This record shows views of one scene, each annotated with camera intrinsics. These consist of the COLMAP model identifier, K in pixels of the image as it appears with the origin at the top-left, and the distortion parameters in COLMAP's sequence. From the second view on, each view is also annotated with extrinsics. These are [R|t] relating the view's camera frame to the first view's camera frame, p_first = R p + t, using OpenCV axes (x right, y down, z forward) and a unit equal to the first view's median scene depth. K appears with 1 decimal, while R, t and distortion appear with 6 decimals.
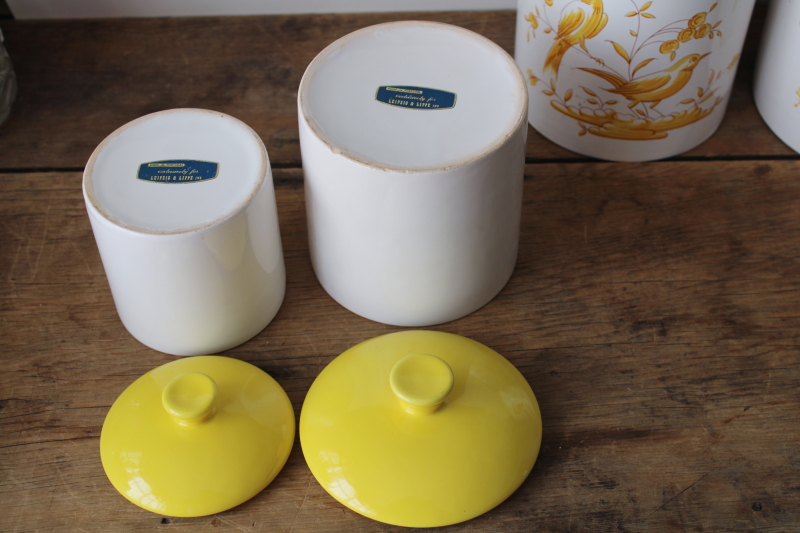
lens RADIAL K [[1183.3, 0, 403.6], [0, 1183.3, 261.7], [0, 0, 1]] dist [-0.021978, 0.000000]
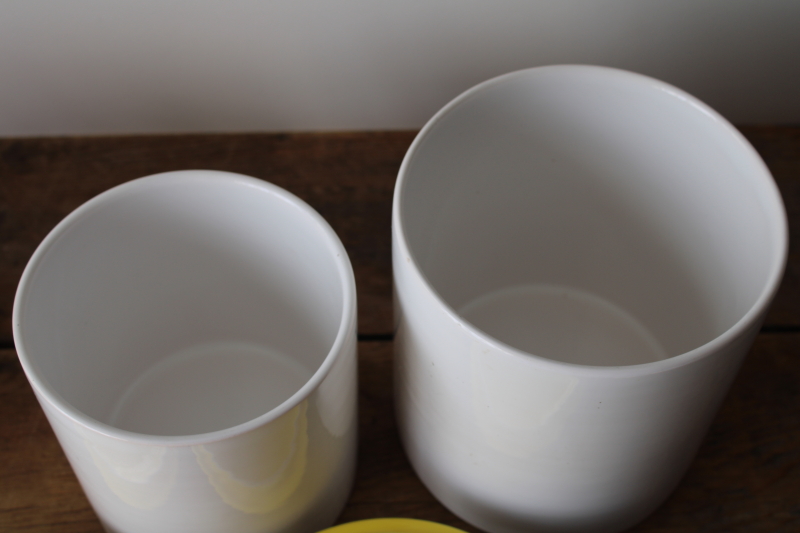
lens RADIAL K [[1183.3, 0, 397.3], [0, 1183.3, 272.0], [0, 0, 1]] dist [-0.021978, 0.000000]
pose [[0.999467, -0.002625, 0.032535, 0.203727], [-0.000448, 0.995563, 0.094096, -0.243060], [-0.032637, -0.094061, 0.995031, 0.125813]]
